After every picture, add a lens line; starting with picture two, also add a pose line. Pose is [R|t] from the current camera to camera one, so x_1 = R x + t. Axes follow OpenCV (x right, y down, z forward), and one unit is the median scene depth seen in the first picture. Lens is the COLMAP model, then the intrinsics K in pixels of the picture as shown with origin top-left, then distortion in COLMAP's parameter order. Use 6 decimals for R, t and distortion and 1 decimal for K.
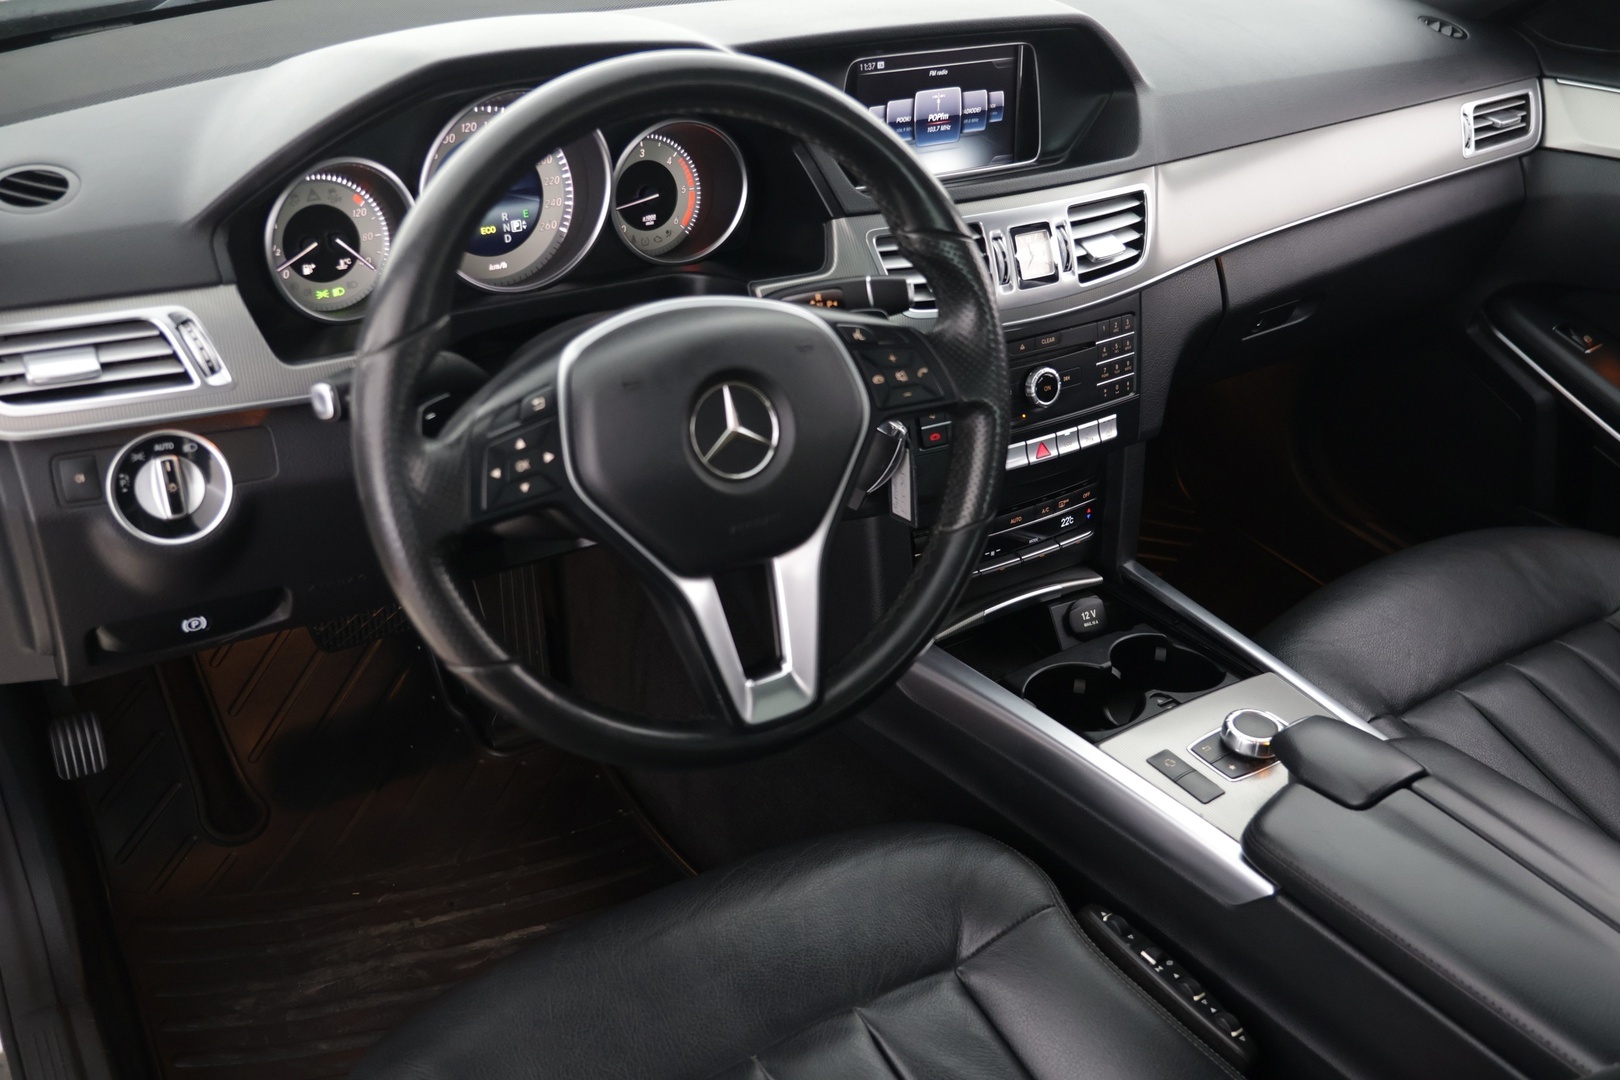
lens RADIAL K [[1459.0, 0, 794.0], [0, 1459.0, 533.6], [0, 0, 1]] dist [-0.025697, 0.053518]
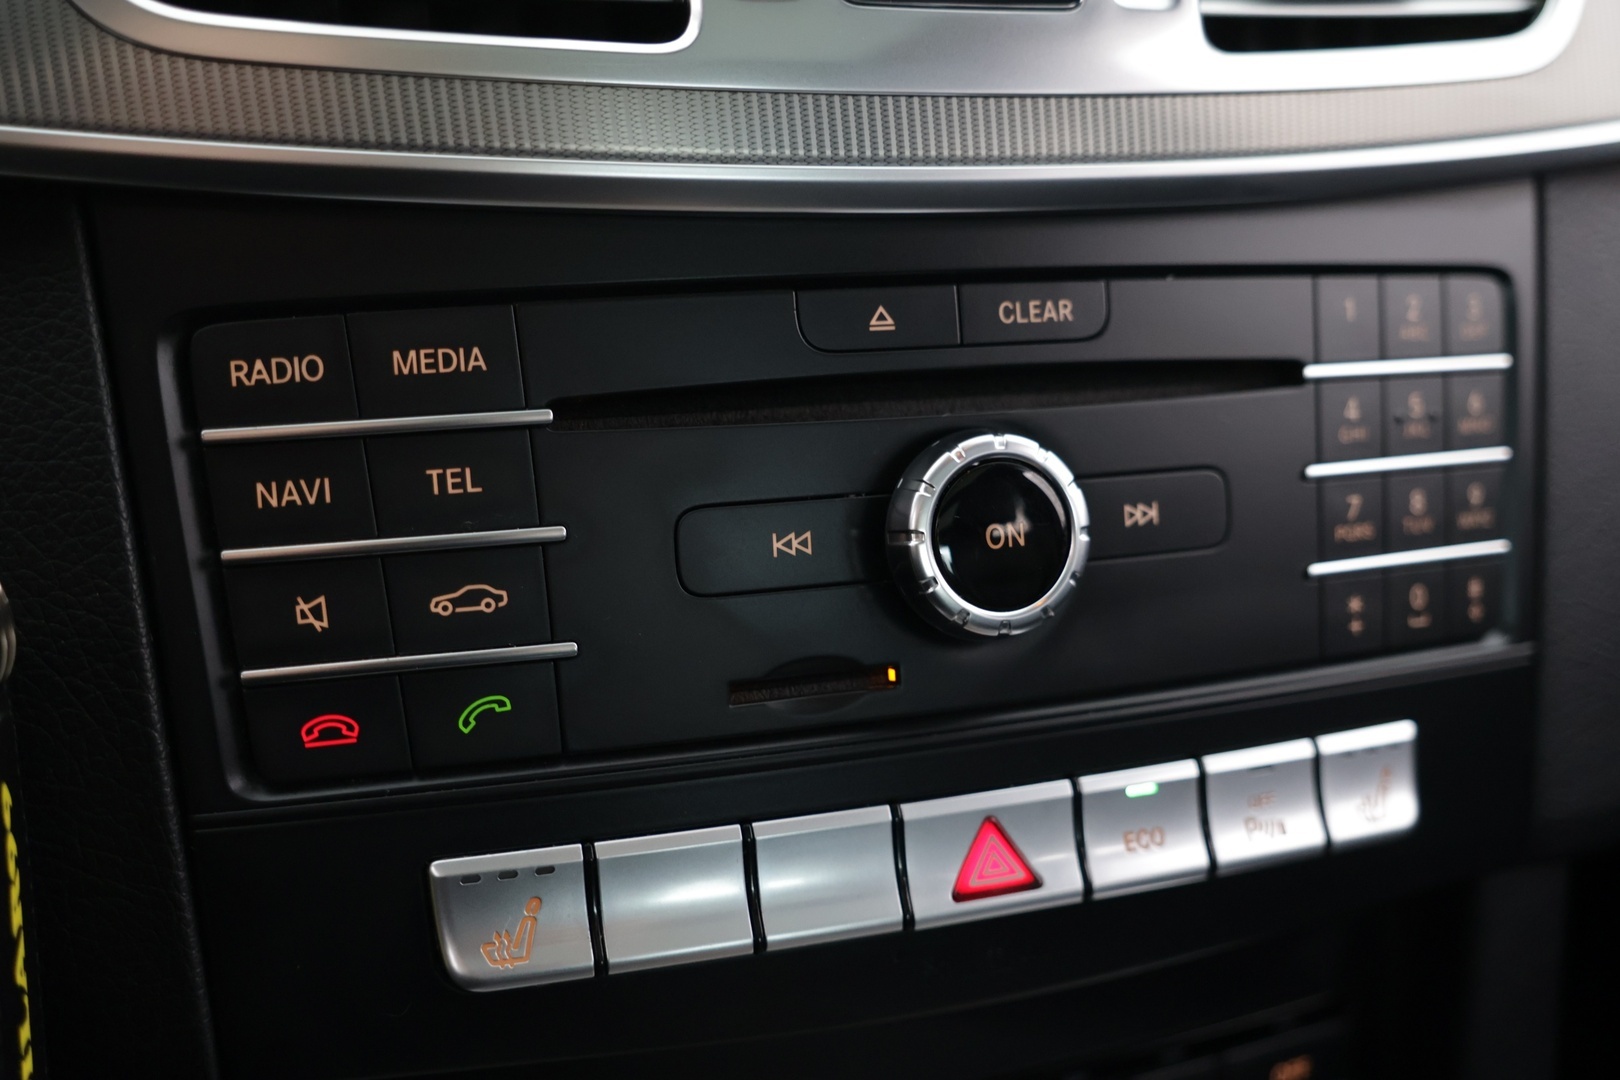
lens RADIAL K [[1761.4, 0, 816.3], [0, 1761.4, 533.6], [0, 0, 1]] dist [-0.106132, 0.000000]
pose [[0.975961, 0.056235, -0.210567, 0.203020], [-0.100845, 0.973011, -0.207556, -0.050630], [0.193212, 0.223801, 0.955292, 0.791142]]
